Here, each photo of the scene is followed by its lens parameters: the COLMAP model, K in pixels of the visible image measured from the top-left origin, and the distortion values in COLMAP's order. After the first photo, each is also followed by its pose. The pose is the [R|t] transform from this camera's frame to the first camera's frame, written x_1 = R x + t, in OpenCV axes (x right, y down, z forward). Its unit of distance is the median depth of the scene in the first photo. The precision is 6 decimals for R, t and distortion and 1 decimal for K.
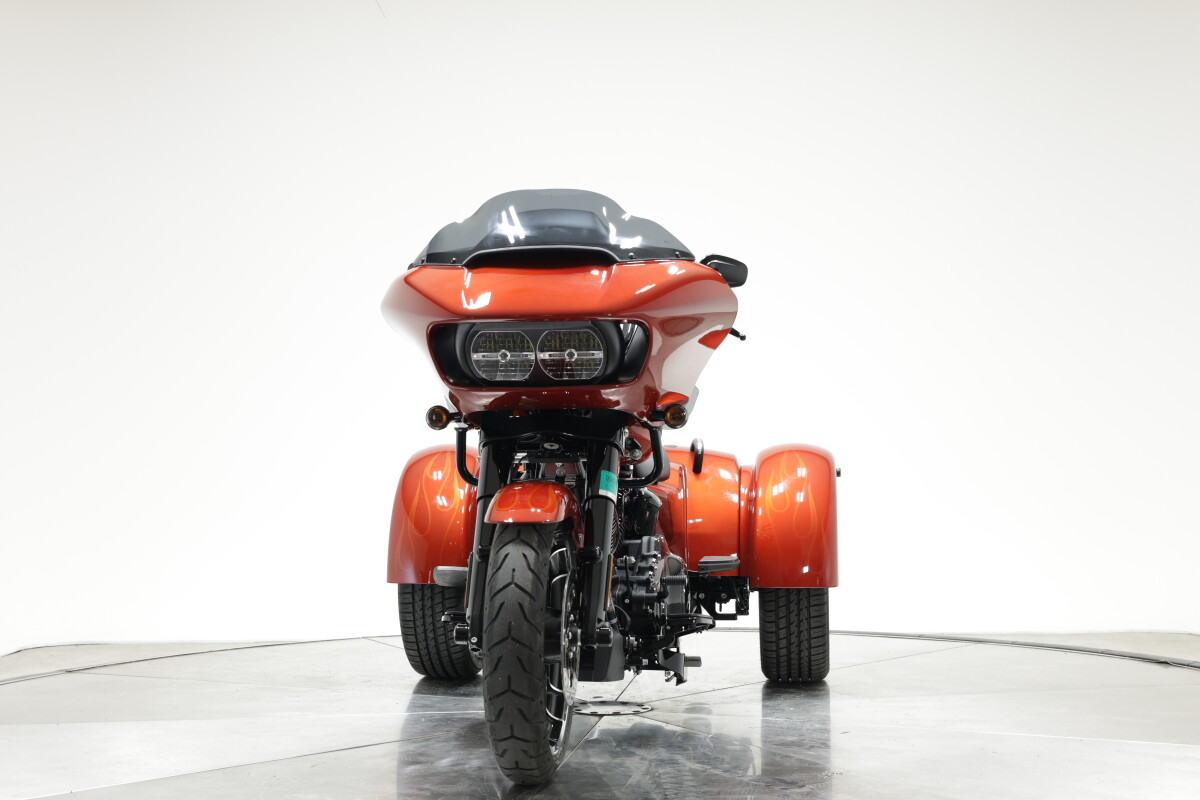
lens RADIAL K [[1652.0, 0, 600.0], [0, 1652.0, 400.0], [0, 0, 1]] dist [0.003378, -0.043312]
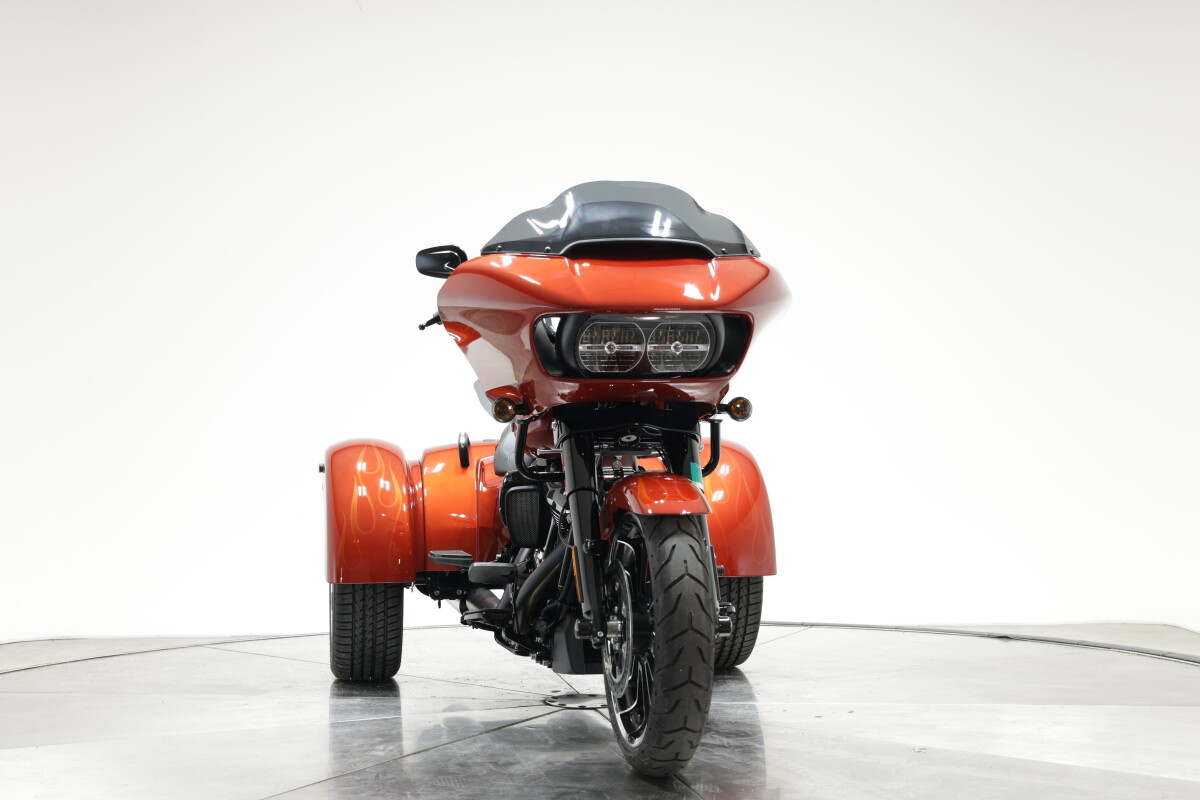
lens RADIAL K [[1652.0, 0, 600.0], [0, 1652.0, 400.0], [0, 0, 1]] dist [0.003378, -0.043312]
pose [[0.949448, 0.006720, 0.313853, -0.357932], [-0.007050, 0.999975, -0.000086, 0.004709], [-0.313846, -0.002131, 0.949472, 0.056571]]
